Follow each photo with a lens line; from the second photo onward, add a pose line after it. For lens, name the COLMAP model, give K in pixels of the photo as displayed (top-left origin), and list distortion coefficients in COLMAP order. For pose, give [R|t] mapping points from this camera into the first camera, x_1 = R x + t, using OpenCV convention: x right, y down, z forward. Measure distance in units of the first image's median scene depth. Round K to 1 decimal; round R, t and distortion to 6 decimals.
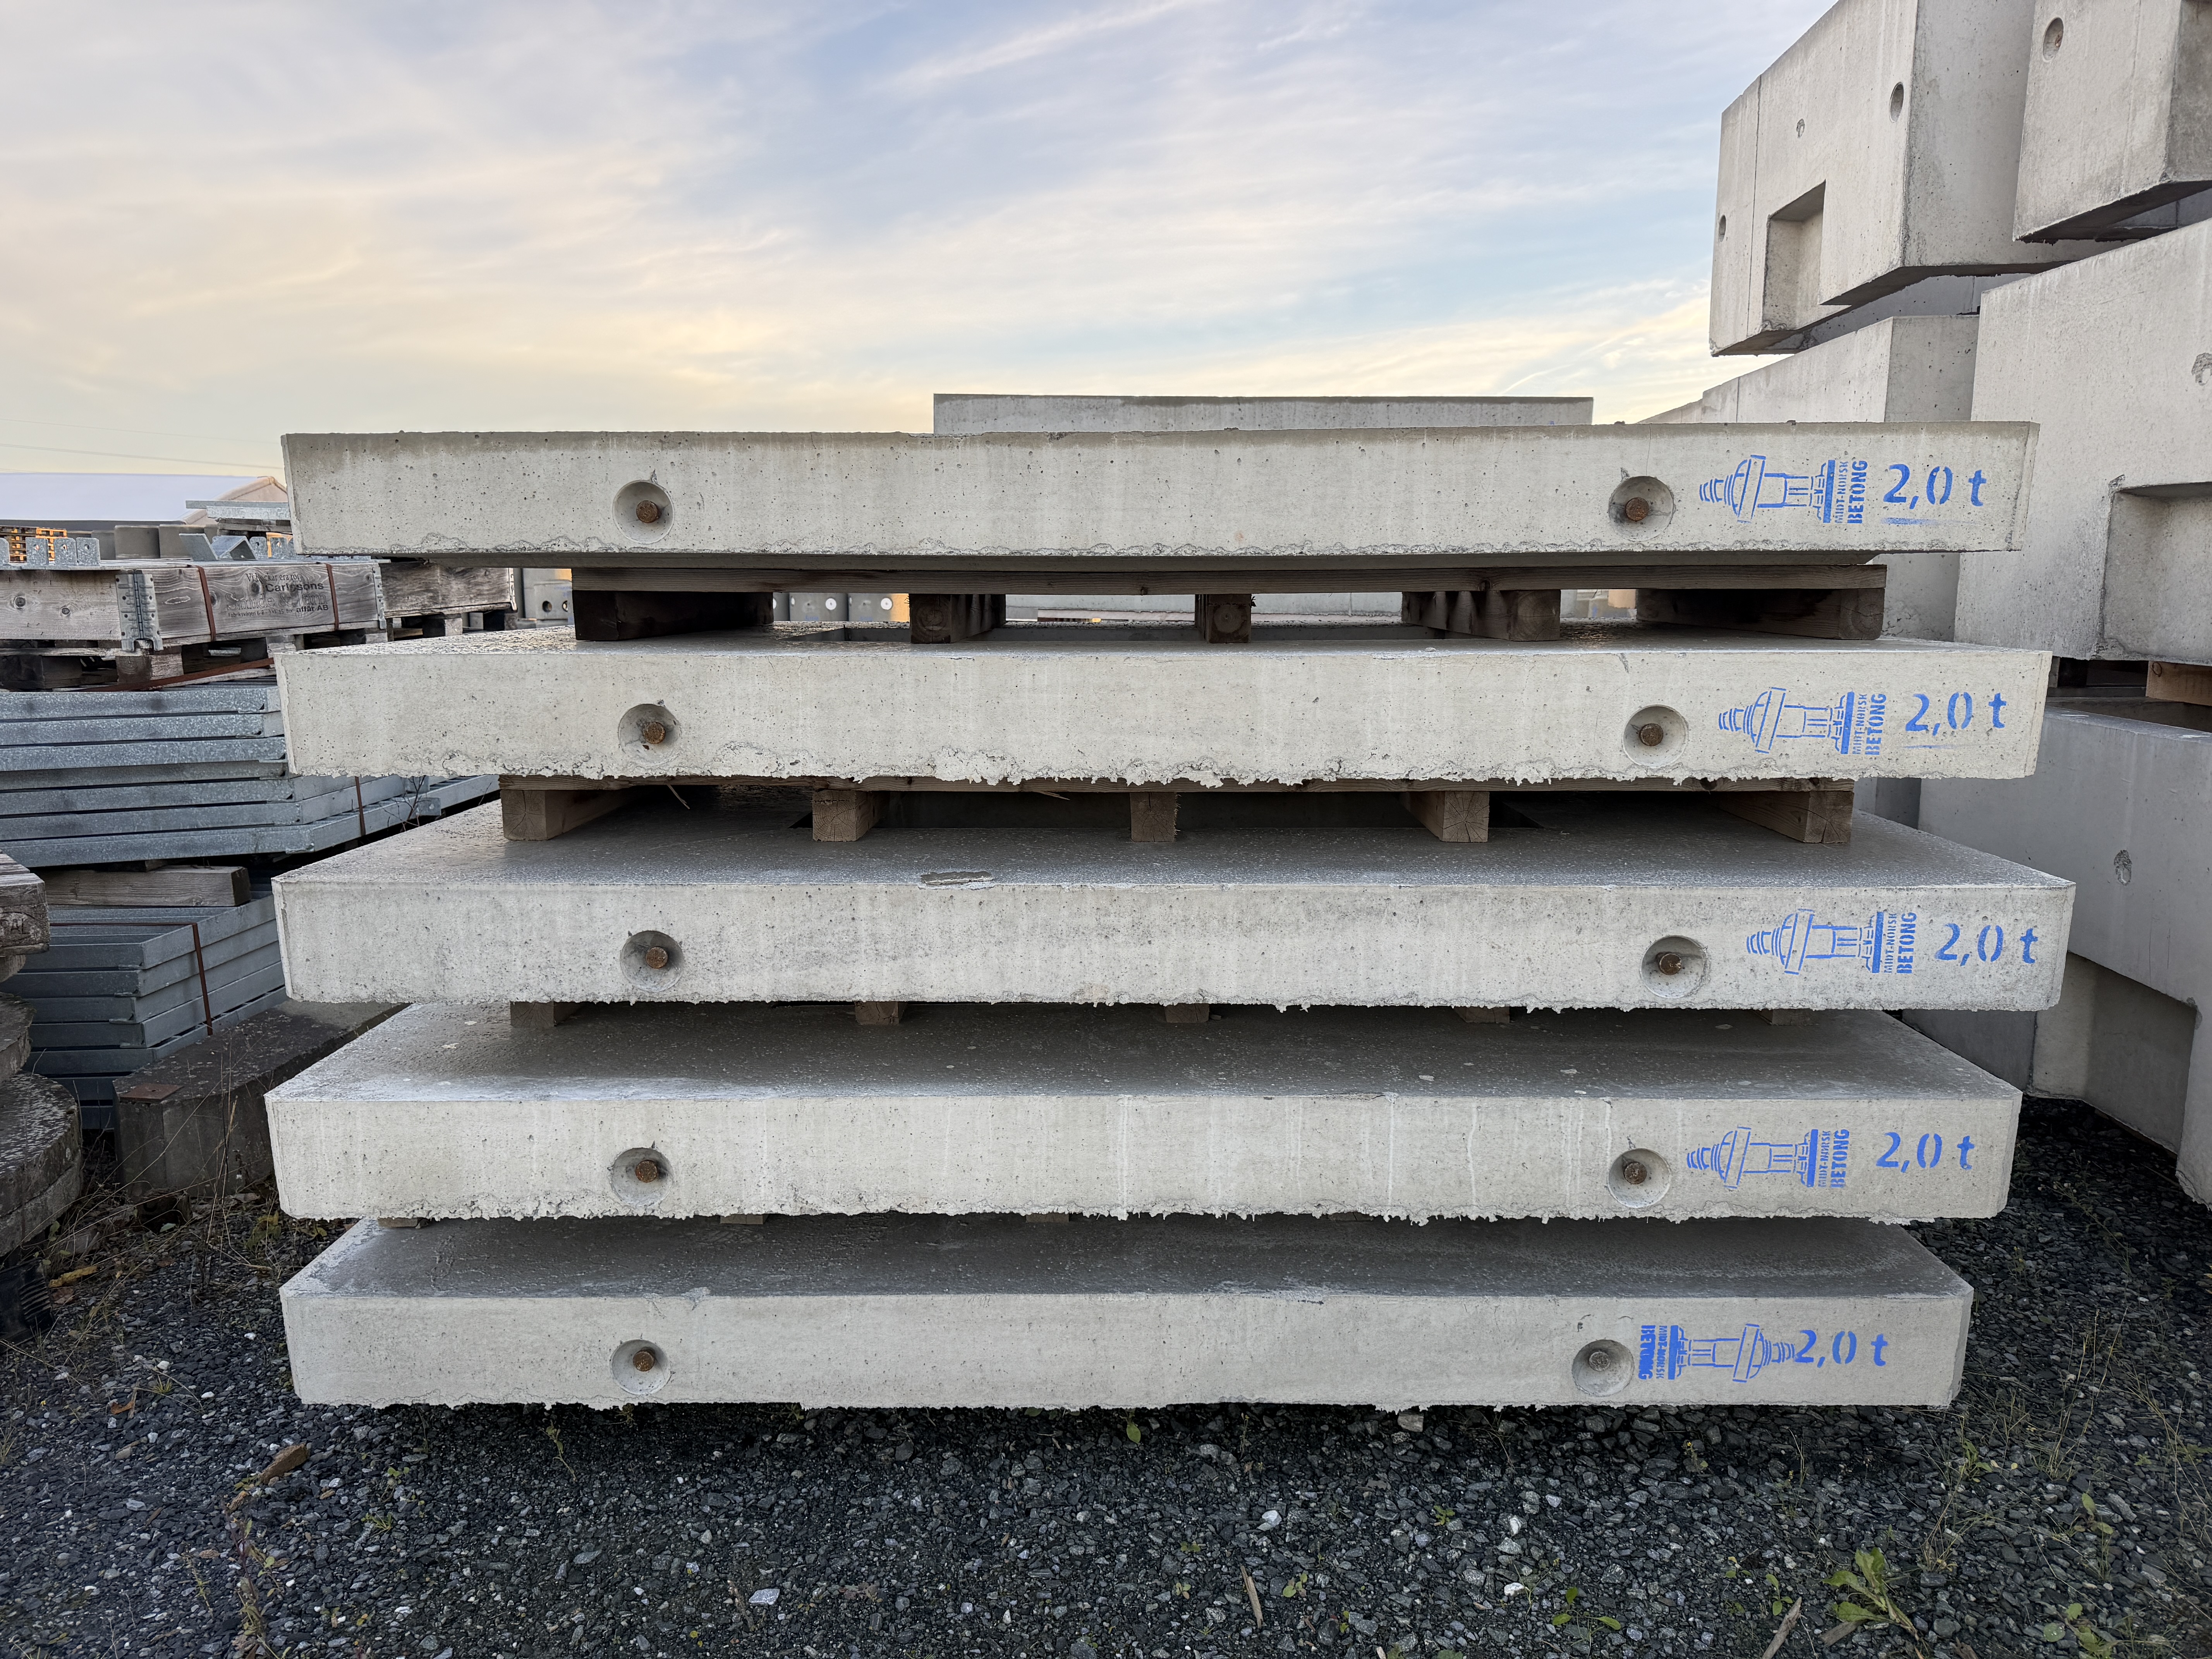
lens RADIAL K [[1543.3, 0, 1101.1], [0, 1543.3, 819.8], [0, 0, 1]] dist [0.031299, -0.018373]
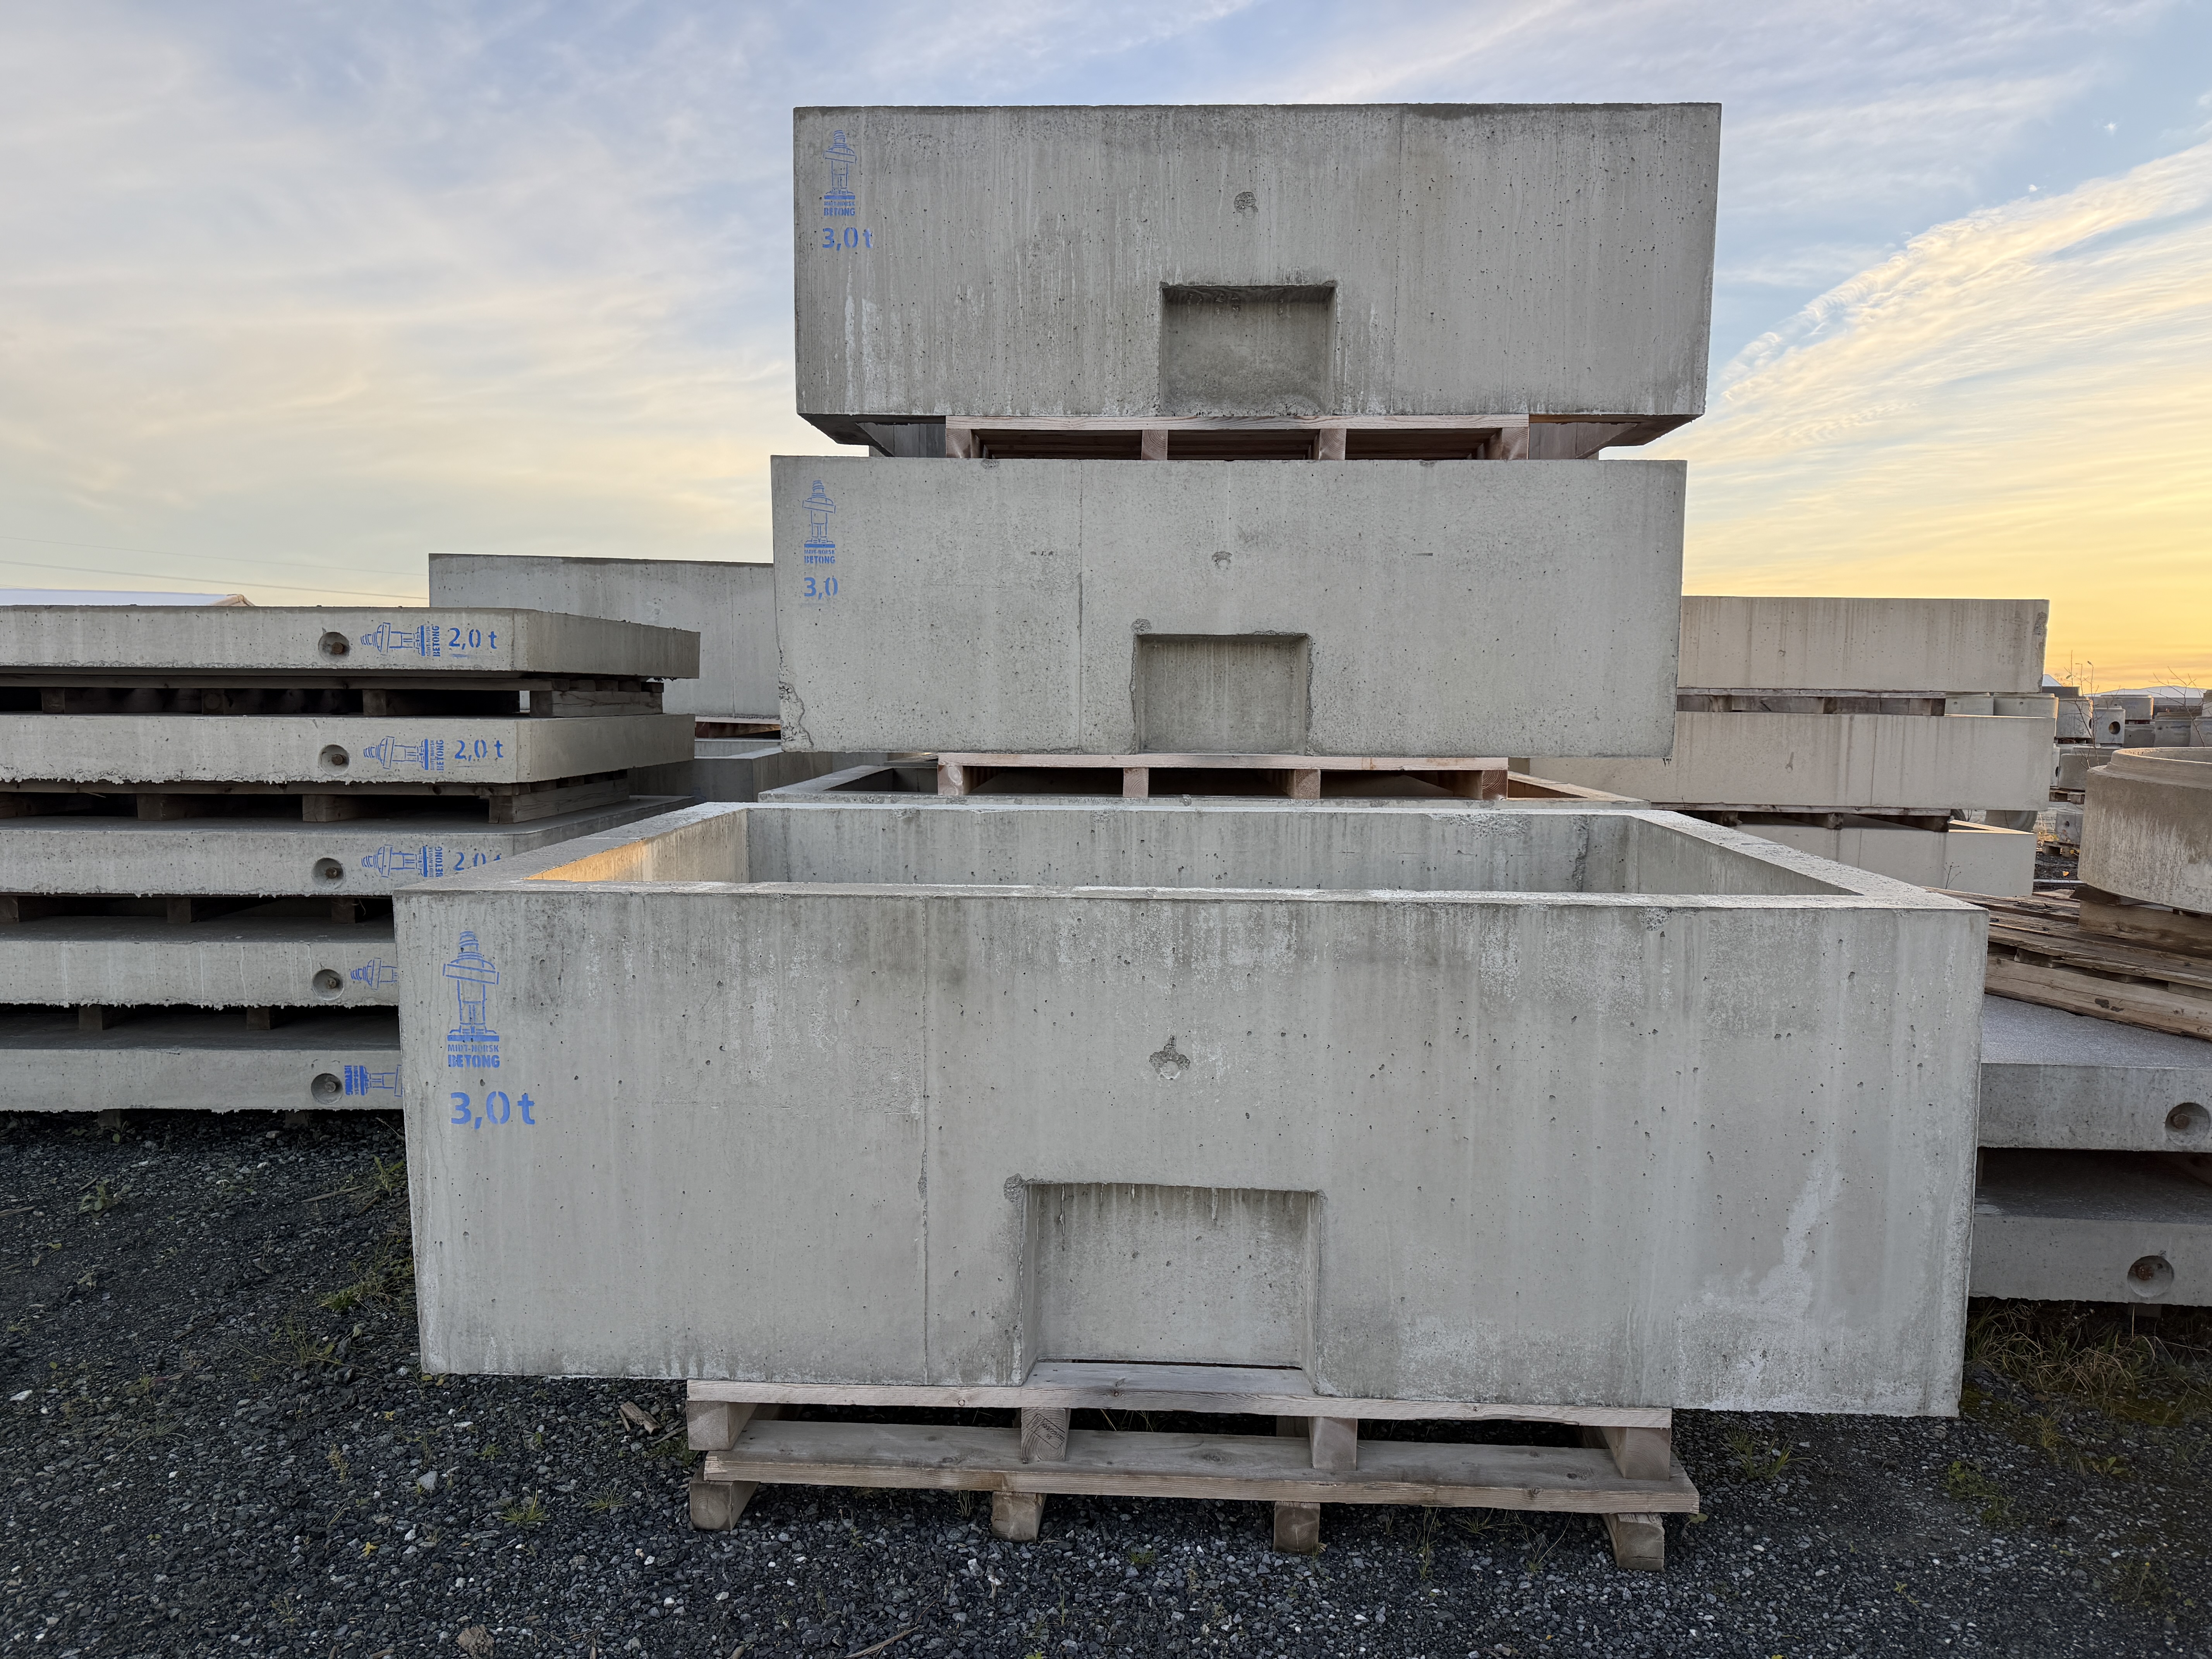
lens RADIAL K [[1543.3, 0, 1112.9], [0, 1543.3, 846.7], [0, 0, 1]] dist [0.031299, -0.018373]
pose [[0.999932, 0.009683, 0.006460, 1.319356], [-0.009278, 0.998153, -0.060033, 0.164547], [-0.007029, 0.059969, 0.998175, -0.976623]]
